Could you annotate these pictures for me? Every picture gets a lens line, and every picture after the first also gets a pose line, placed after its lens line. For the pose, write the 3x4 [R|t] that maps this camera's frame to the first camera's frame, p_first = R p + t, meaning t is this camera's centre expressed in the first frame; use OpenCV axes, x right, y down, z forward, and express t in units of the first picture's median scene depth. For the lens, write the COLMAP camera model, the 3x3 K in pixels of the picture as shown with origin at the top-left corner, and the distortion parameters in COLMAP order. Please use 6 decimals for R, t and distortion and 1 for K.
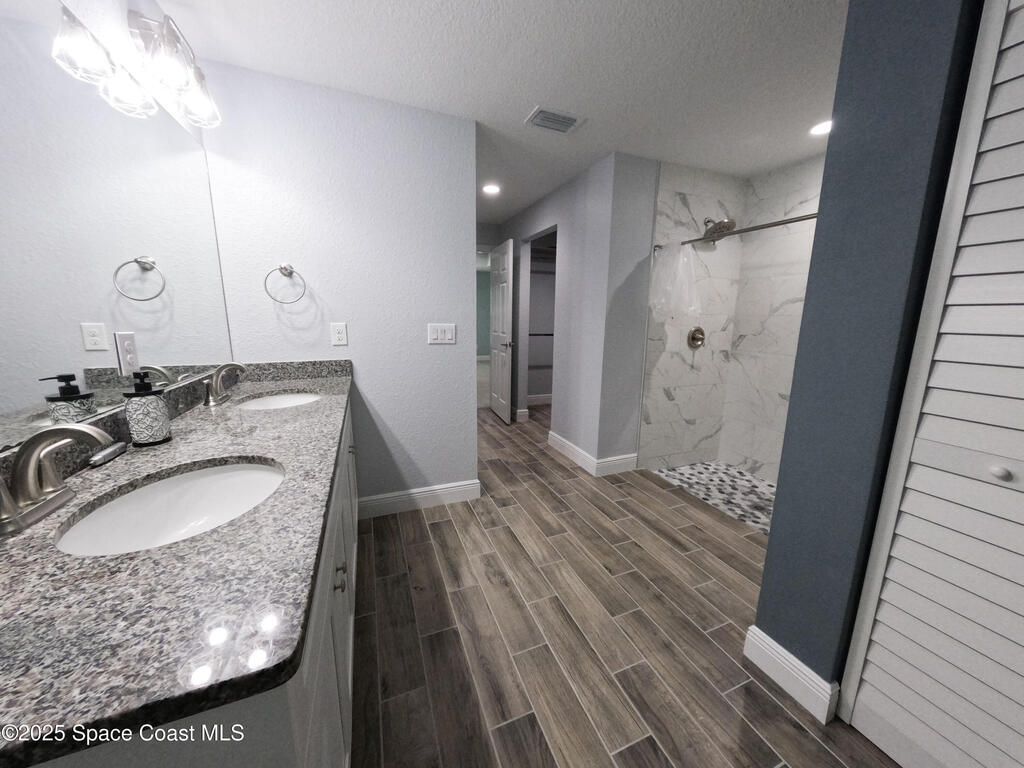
lens RADIAL K [[365.8, 0, 517.6], [0, 365.8, 381.6], [0, 0, 1]] dist [-0.001275, 0.000066]
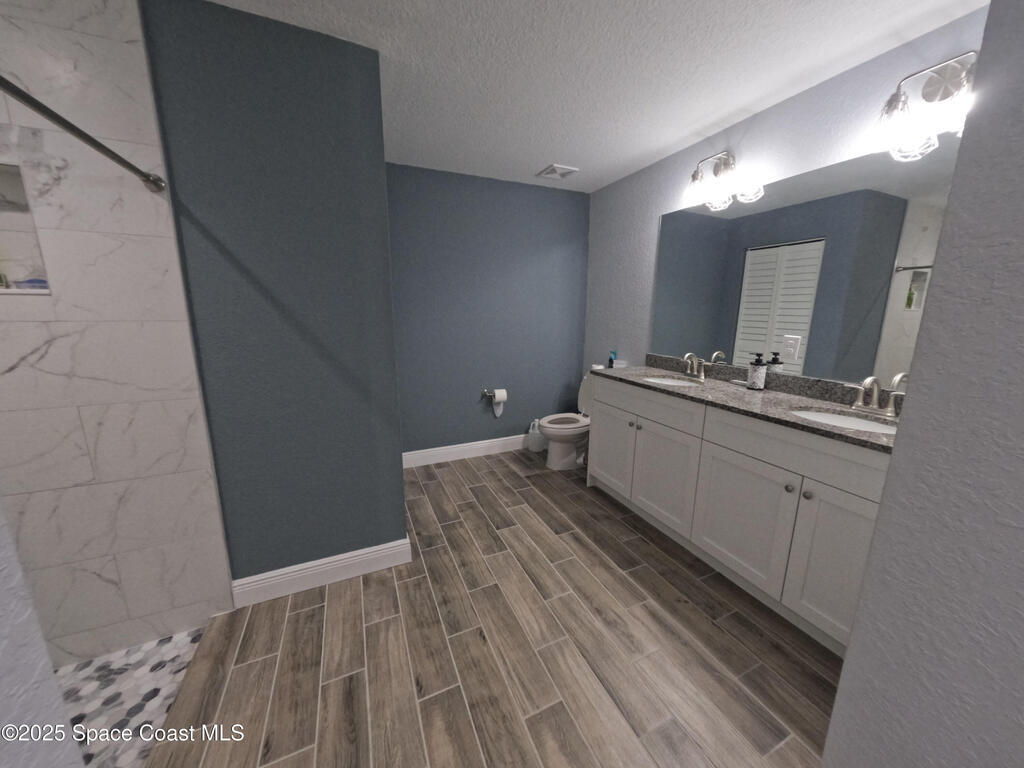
lens RADIAL K [[365.8, 0, 515.2], [0, 365.8, 384.4], [0, 0, 1]] dist [-0.001275, 0.000066]
pose [[-0.999280, -0.013103, -0.035602, 0.242774], [-0.025523, 0.926511, 0.375401, -0.366242], [0.028066, 0.376039, -0.926179, 1.784299]]
